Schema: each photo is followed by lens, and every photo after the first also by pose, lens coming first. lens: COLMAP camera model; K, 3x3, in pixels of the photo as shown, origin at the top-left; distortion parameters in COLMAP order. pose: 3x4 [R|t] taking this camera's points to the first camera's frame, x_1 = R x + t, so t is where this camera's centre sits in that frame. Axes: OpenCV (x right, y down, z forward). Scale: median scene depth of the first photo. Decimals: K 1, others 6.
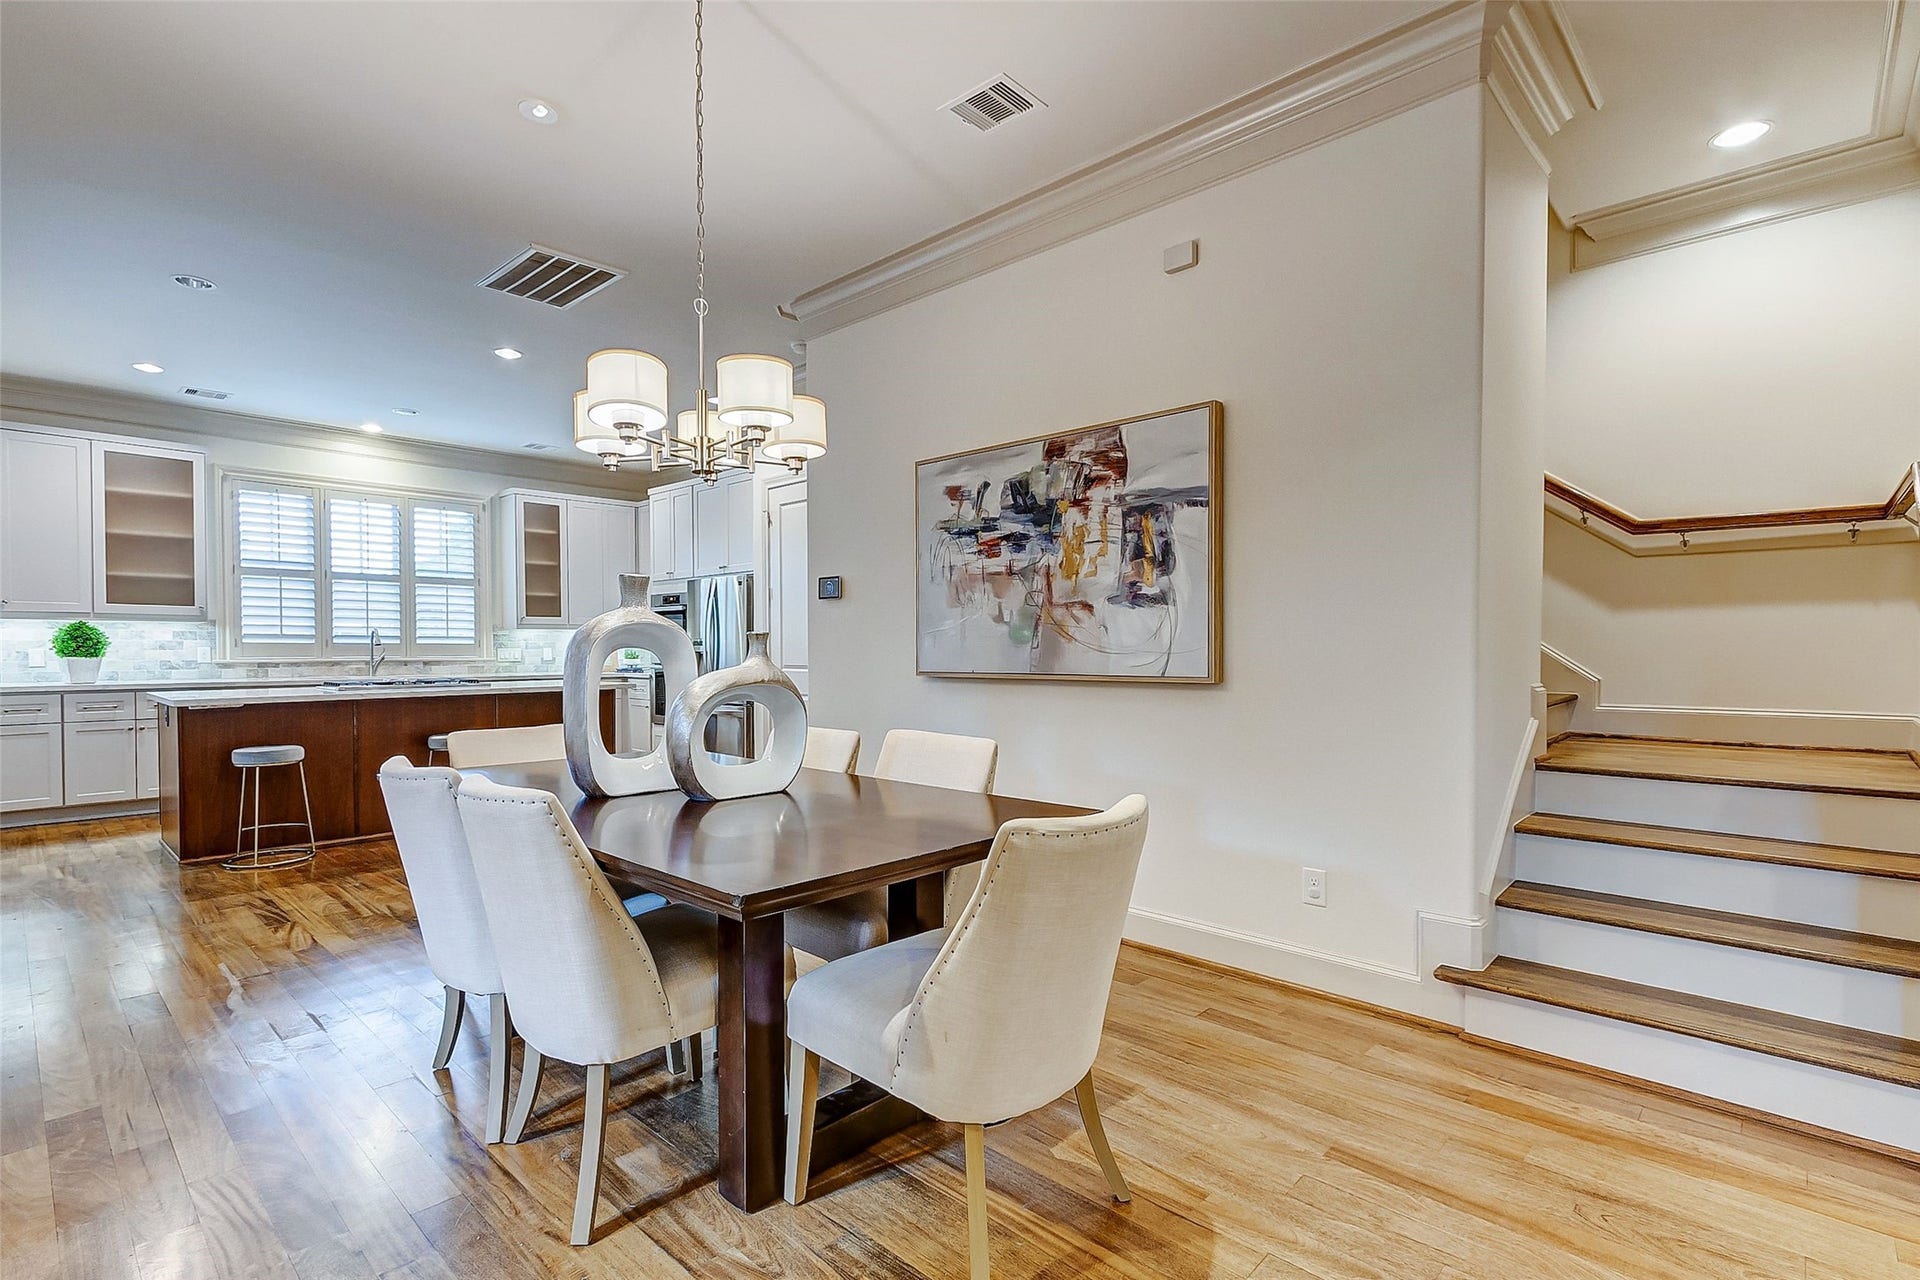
lens RADIAL K [[937.2, 0, 954.0], [0, 937.2, 666.5], [0, 0, 1]] dist [0.001781, -0.001713]
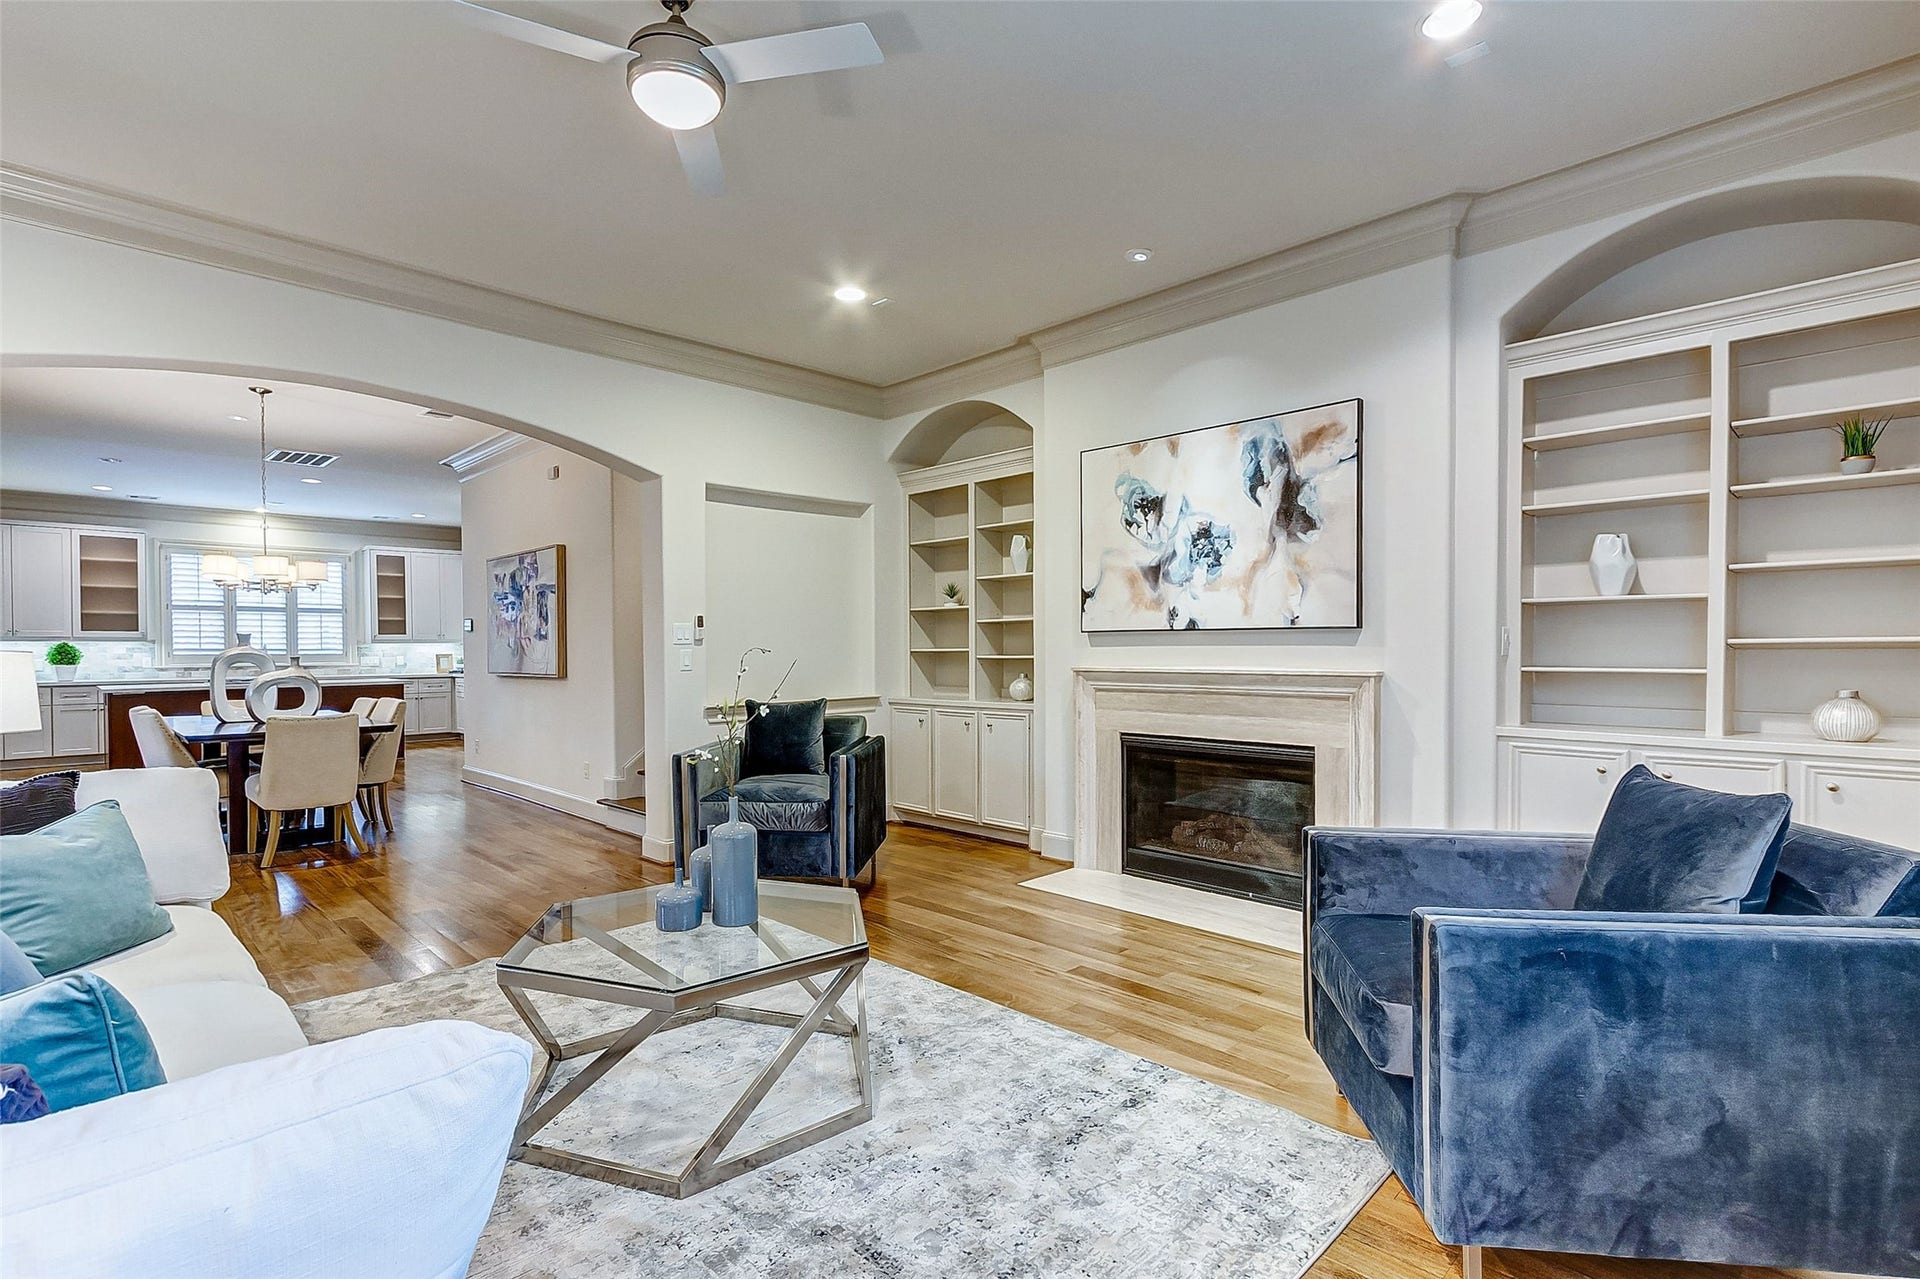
lens RADIAL K [[937.2, 0, 954.0], [0, 937.2, 666.0], [0, 0, 1]] dist [0.001781, -0.001713]
pose [[0.999678, -0.003458, -0.025131, 0.537353], [0.003446, 0.999994, -0.000529, -0.001778], [0.025132, 0.000443, 0.999684, -0.480412]]
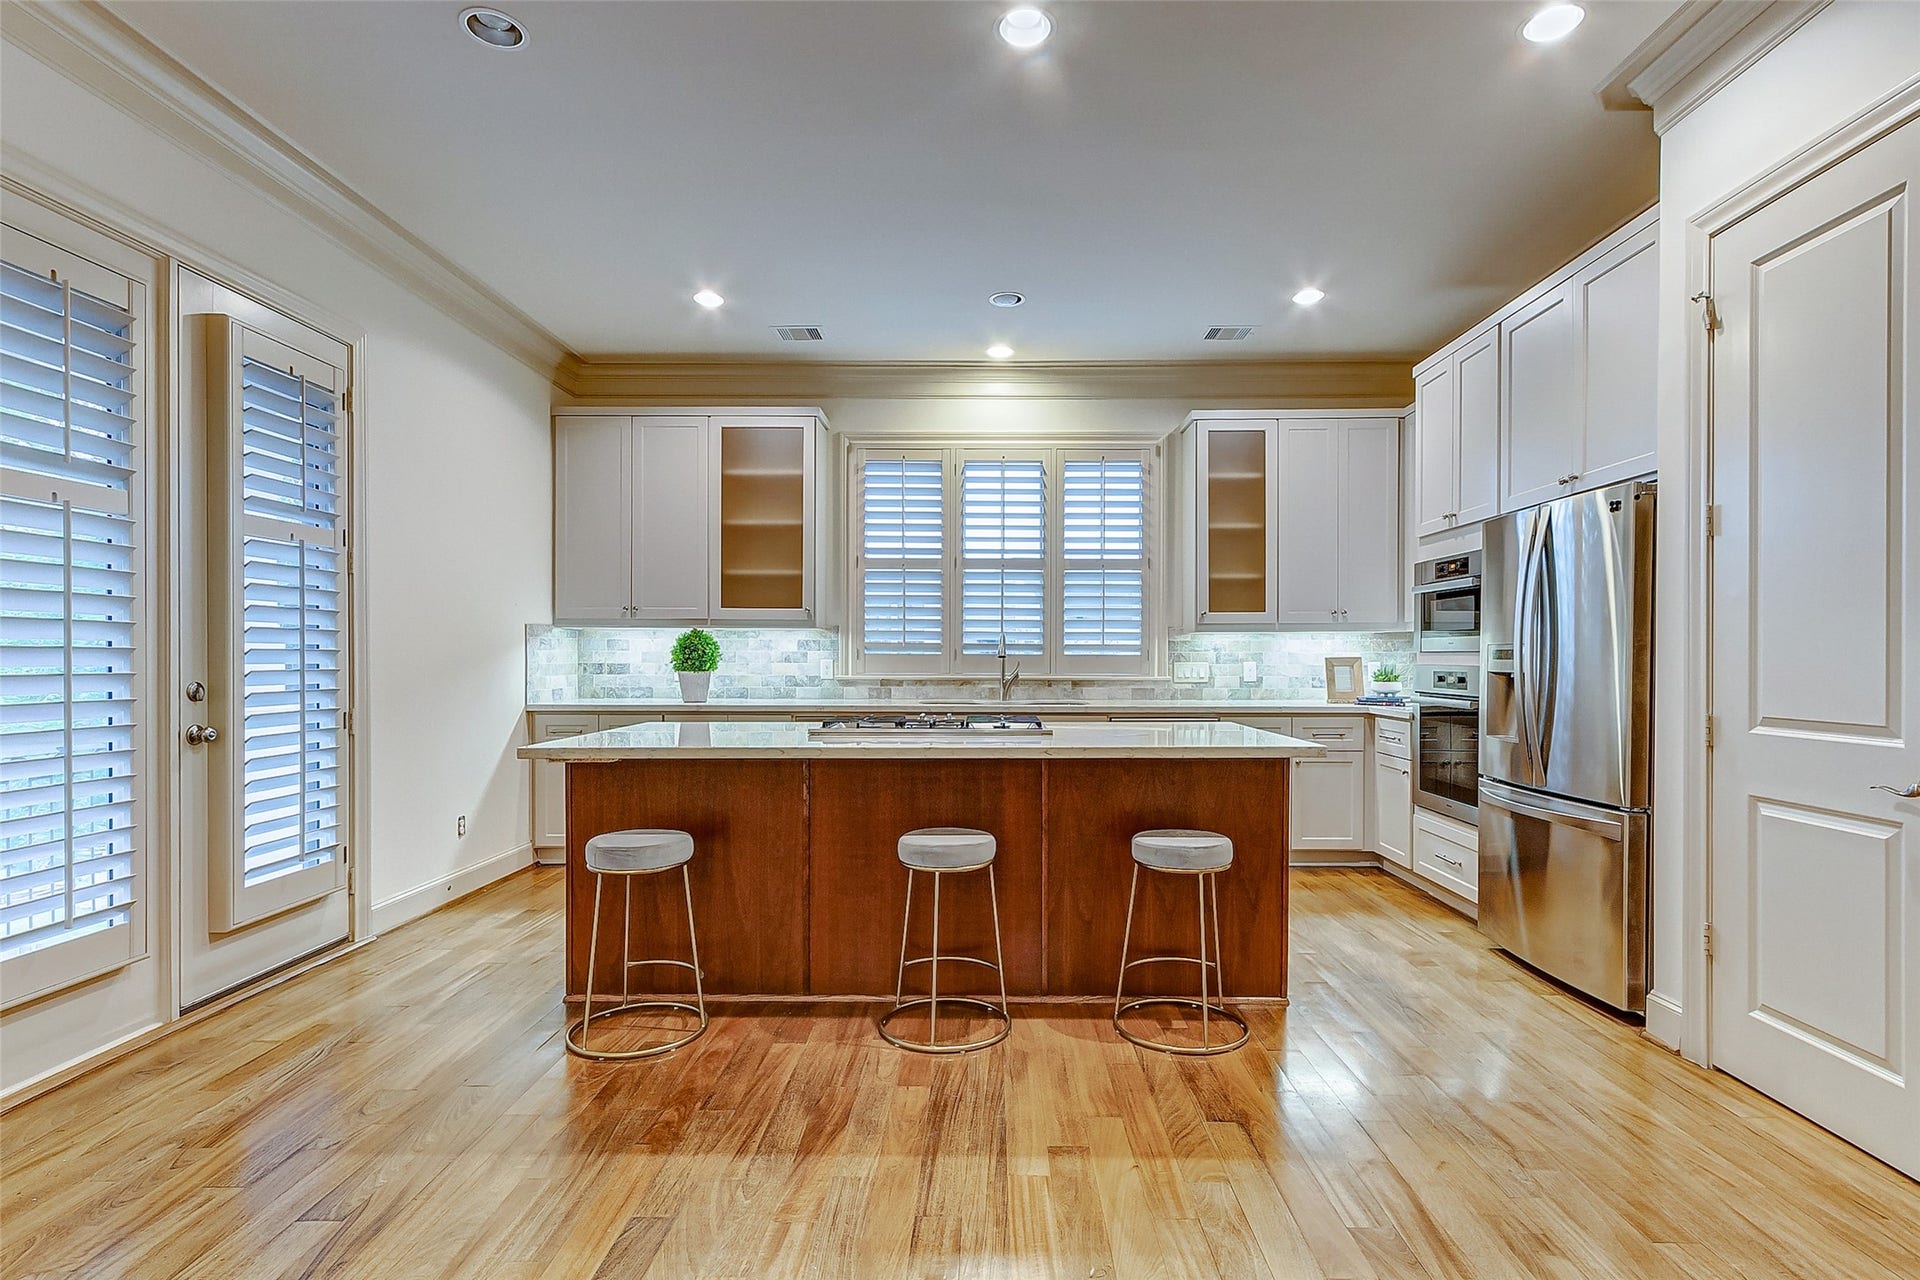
lens RADIAL K [[937.2, 0, 954.0], [0, 937.2, 666.5], [0, 0, 1]] dist [0.001781, -0.001713]
pose [[0.674733, 0.008864, -0.738009, -0.122737], [-0.017504, 0.999839, -0.003995, -0.013105], [0.737854, 0.015614, 0.674780, 0.521615]]
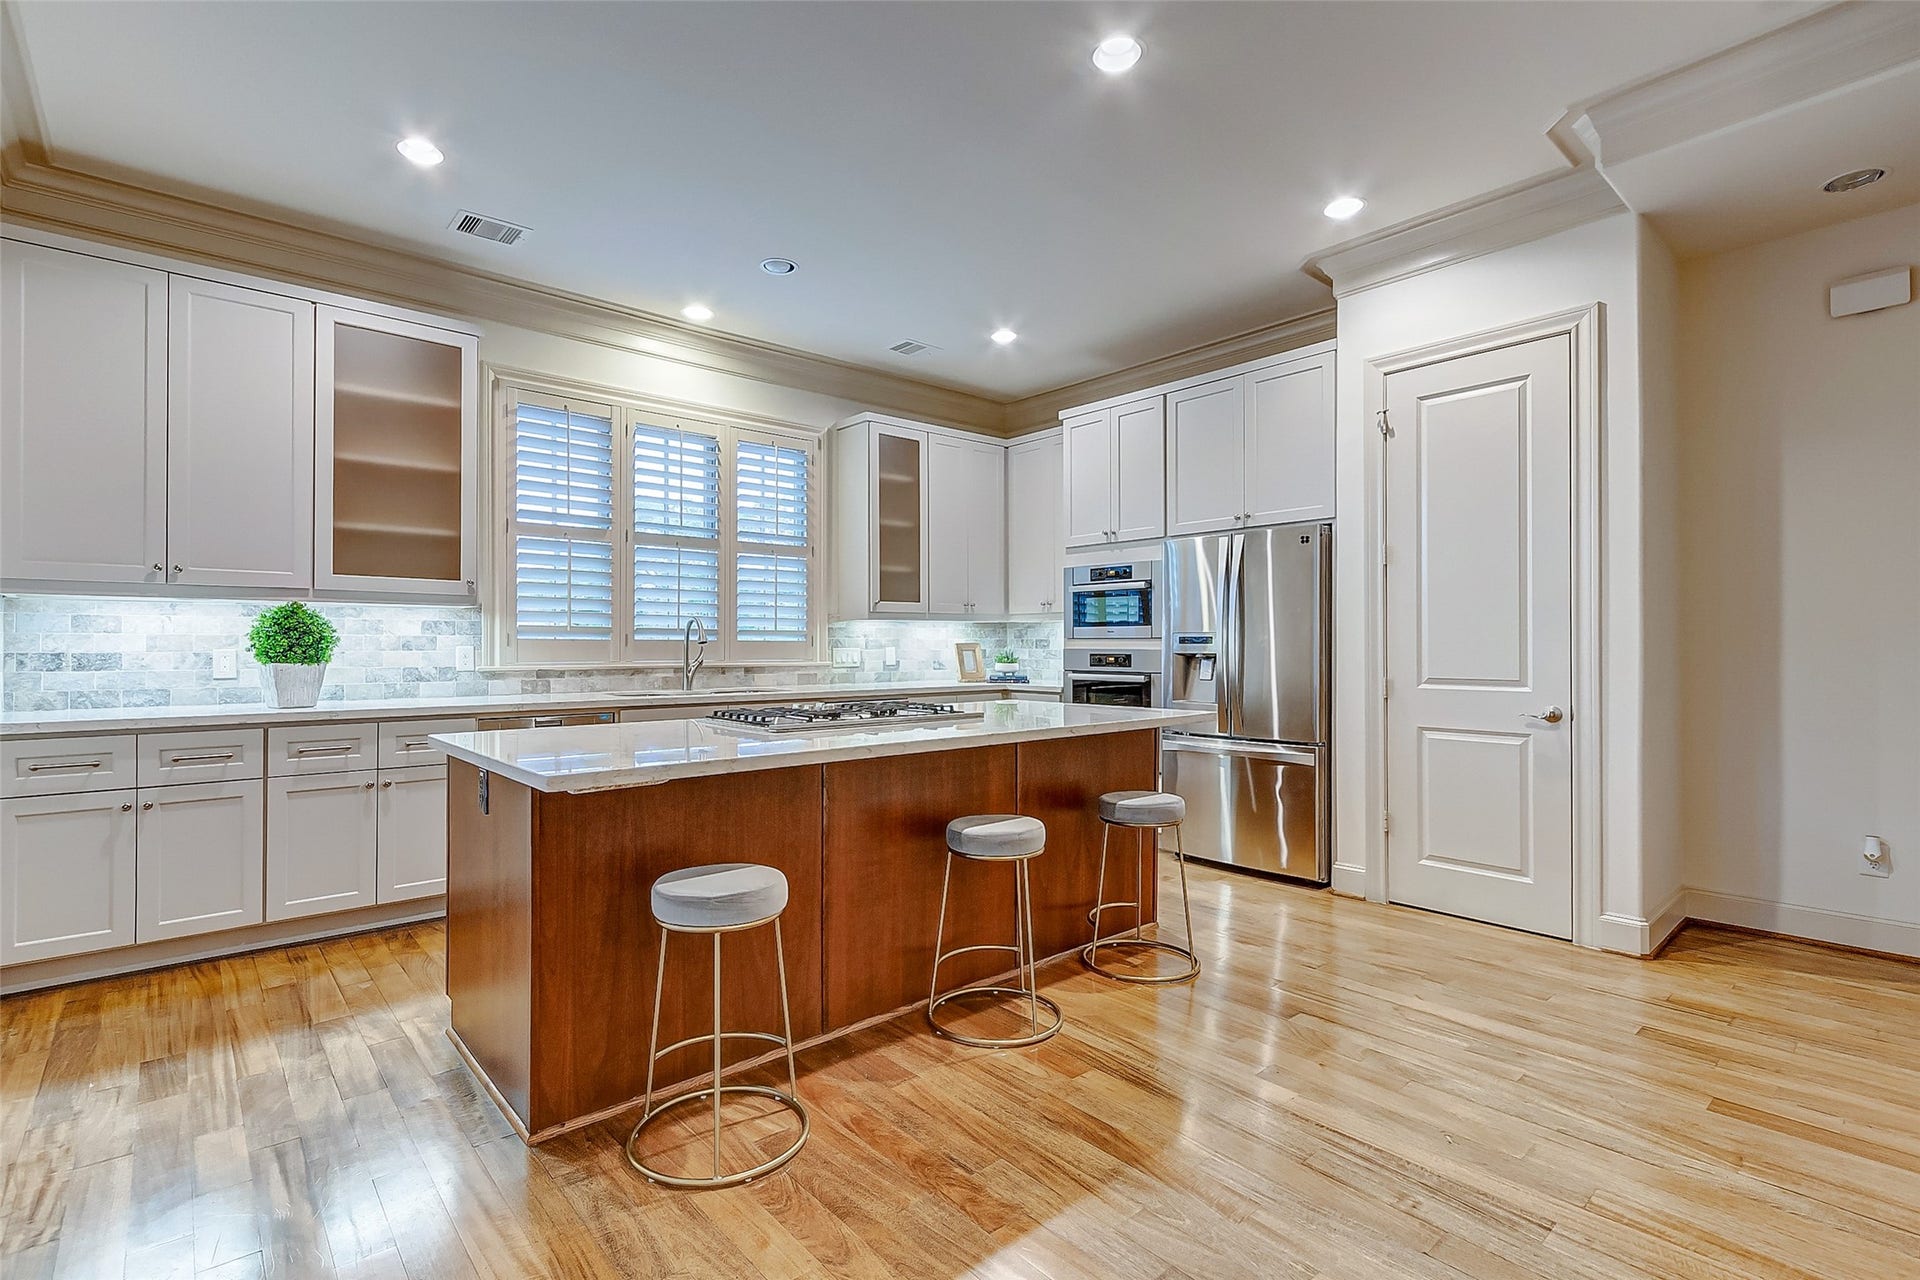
lens RADIAL K [[904.9, 0, 941.3], [0, 904.9, 643.3], [0, 0, 1]] dist [0.004457, -0.000489]
pose [[0.995180, -0.000143, -0.098065, -0.406750], [-0.002175, 0.999721, -0.023528, -0.008619], [0.098041, 0.023628, 0.994902, 0.407891]]
